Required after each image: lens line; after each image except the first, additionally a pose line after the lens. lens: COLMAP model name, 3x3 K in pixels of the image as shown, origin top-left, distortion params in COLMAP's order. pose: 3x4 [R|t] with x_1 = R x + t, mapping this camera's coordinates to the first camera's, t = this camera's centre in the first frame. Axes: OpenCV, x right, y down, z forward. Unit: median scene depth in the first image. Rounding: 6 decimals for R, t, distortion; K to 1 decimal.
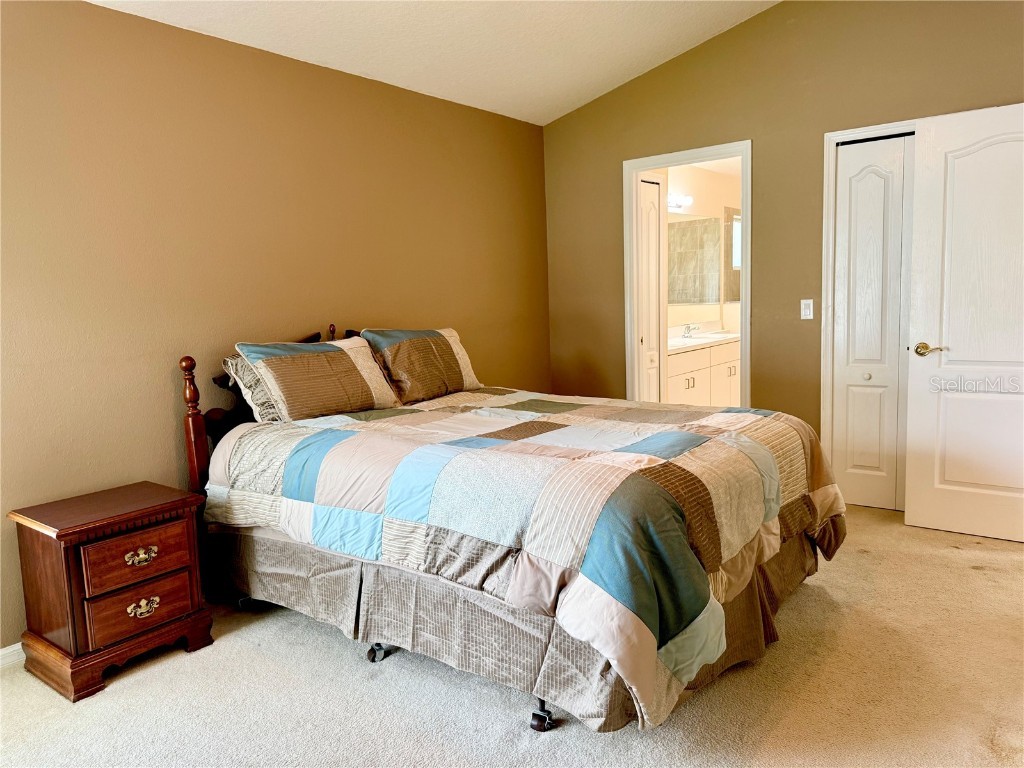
lens RADIAL K [[725.5, 0, 510.7], [0, 725.5, 382.3], [0, 0, 1]] dist [0.000379, -0.000362]
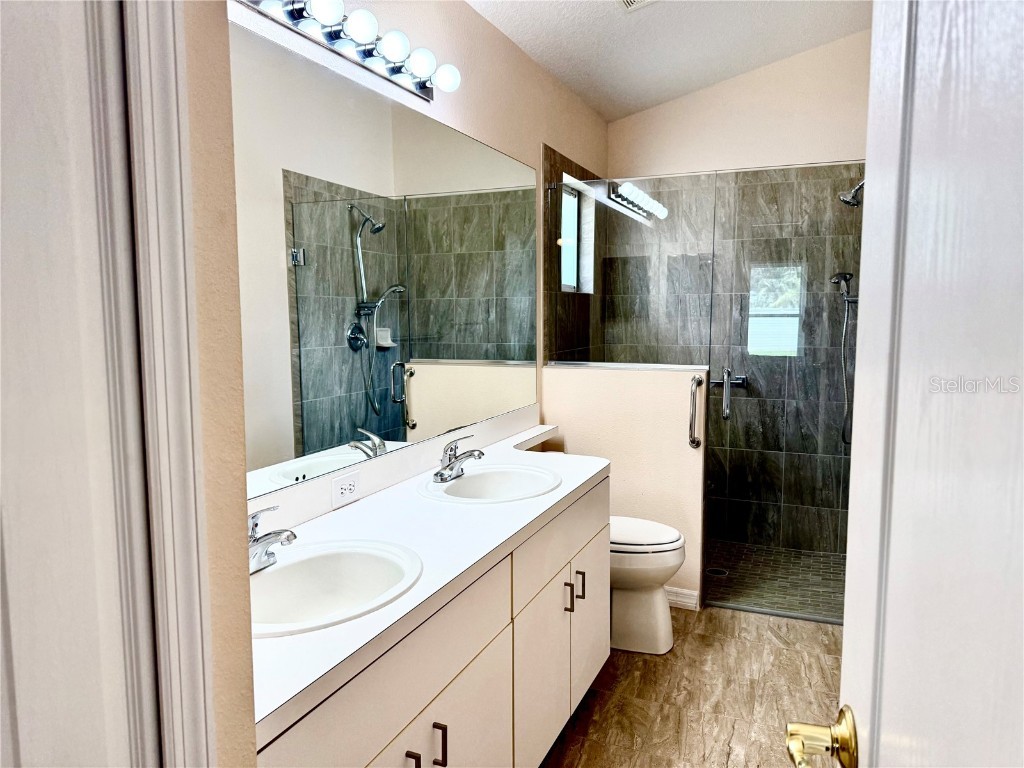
lens RADIAL K [[725.5, 0, 512.4], [0, 725.5, 385.3], [0, 0, 1]] dist [0.000379, -0.000362]
pose [[0.966455, 0.005667, 0.256775, 0.137476], [0.001415, 0.999624, -0.027389, -0.071514], [-0.256833, 0.026833, 0.966083, 0.493753]]
